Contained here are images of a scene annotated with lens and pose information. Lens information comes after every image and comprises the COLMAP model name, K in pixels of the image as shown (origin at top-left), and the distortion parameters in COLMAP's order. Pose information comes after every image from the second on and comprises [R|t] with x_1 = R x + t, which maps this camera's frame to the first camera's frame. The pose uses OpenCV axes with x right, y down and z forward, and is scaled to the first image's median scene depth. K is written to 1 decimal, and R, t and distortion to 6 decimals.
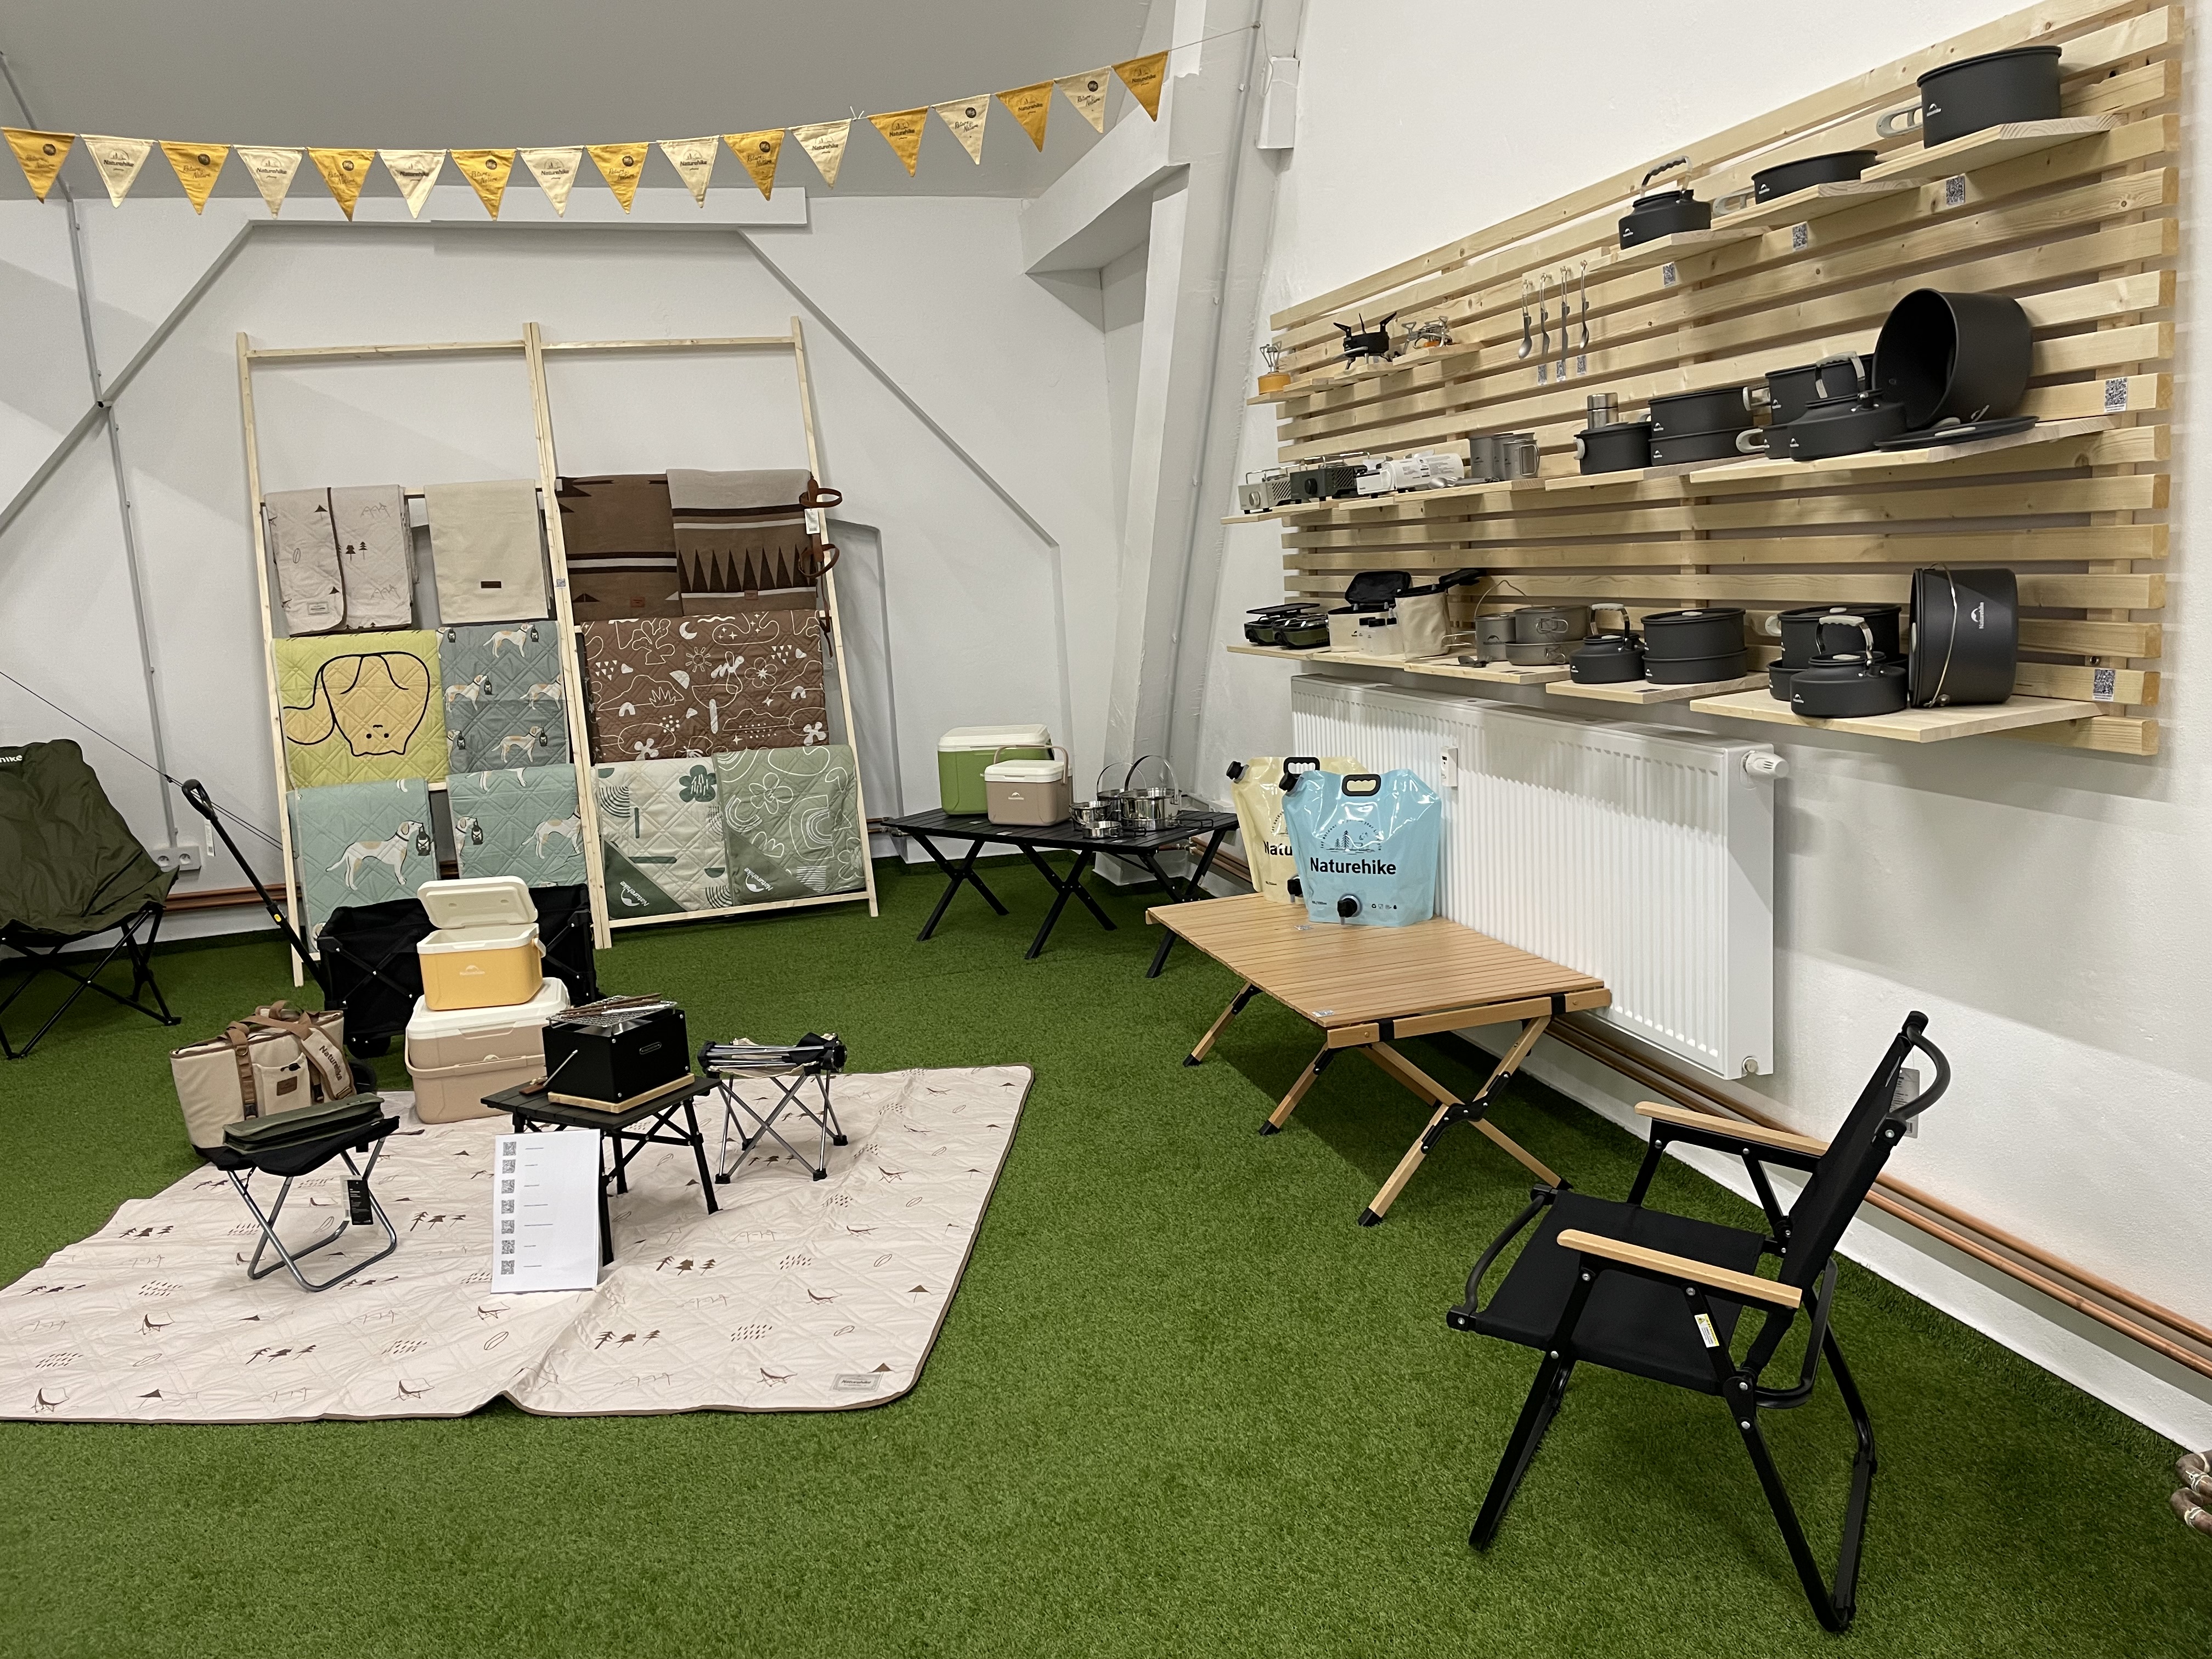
lens RADIAL K [[1648.6, 0, 1112.6], [0, 1648.6, 836.6], [0, 0, 1]] dist [0.012083, -0.019107]
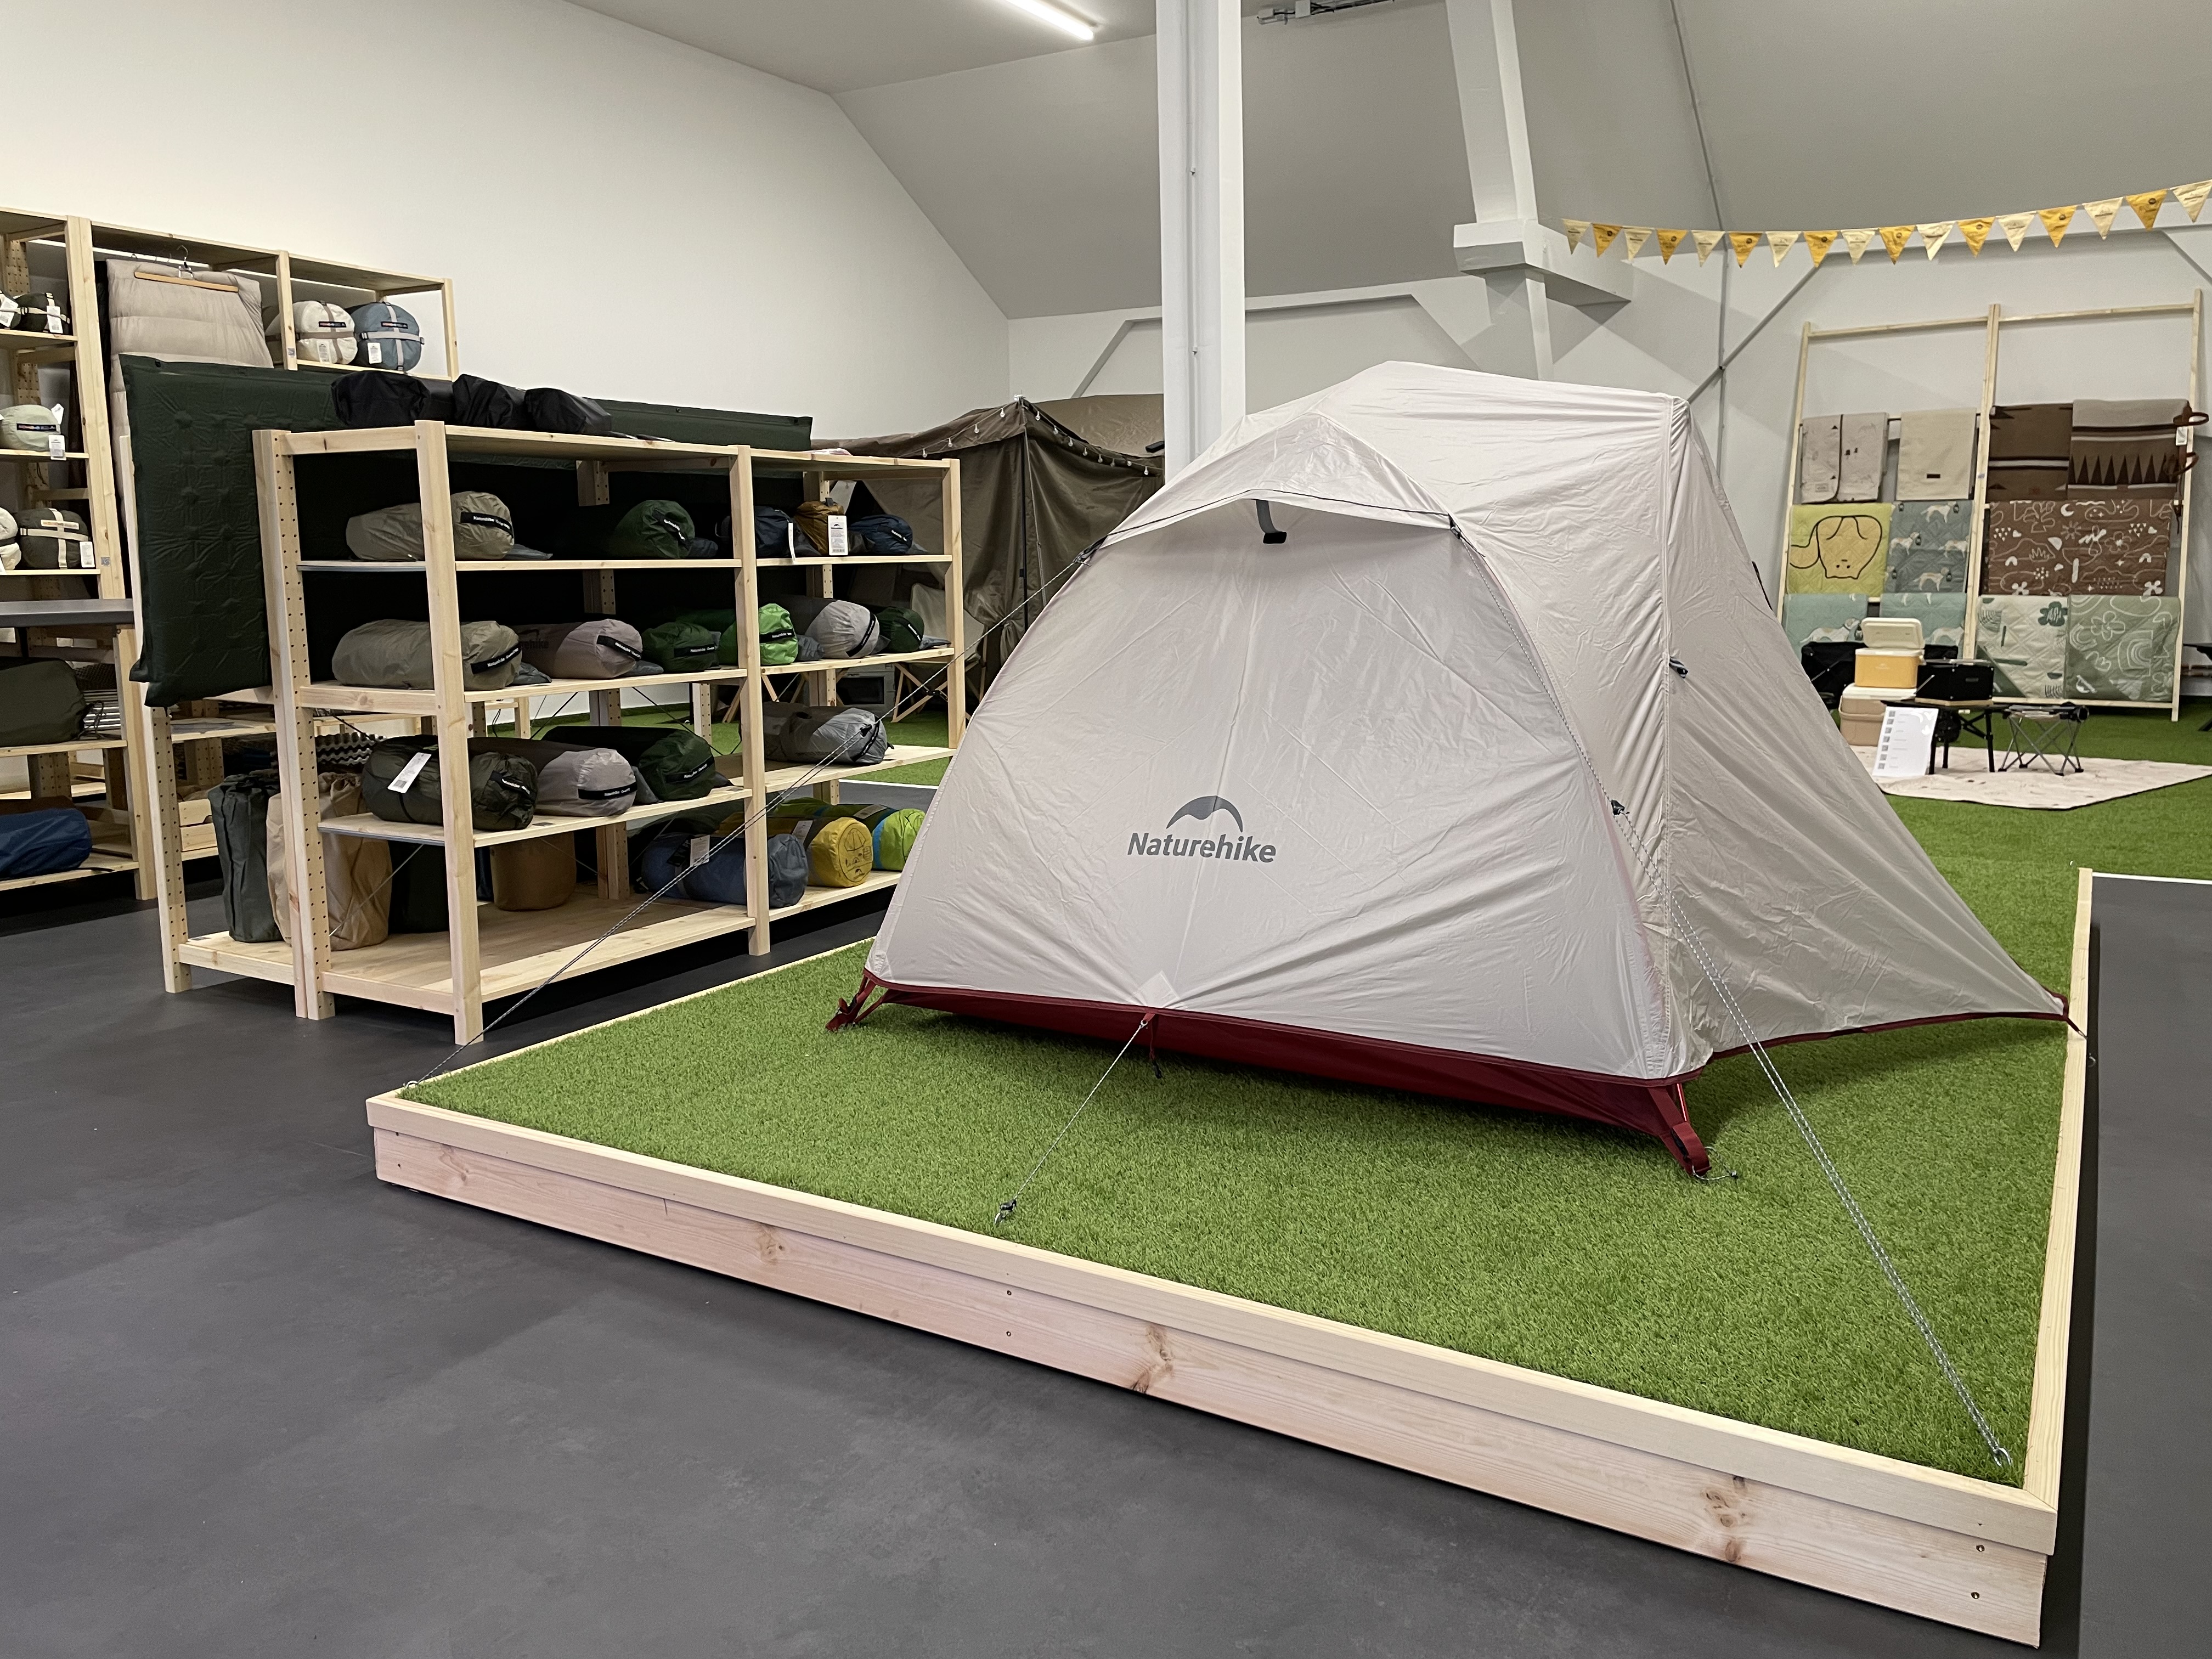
lens RADIAL K [[1648.6, 0, 1098.5], [0, 1648.6, 831.1], [0, 0, 1]] dist [0.012083, -0.019107]
pose [[0.683985, 0.165862, -0.710391, 0.245230], [-0.152610, 0.984796, 0.082993, 0.166459], [0.713355, 0.051646, 0.698897, -0.628558]]
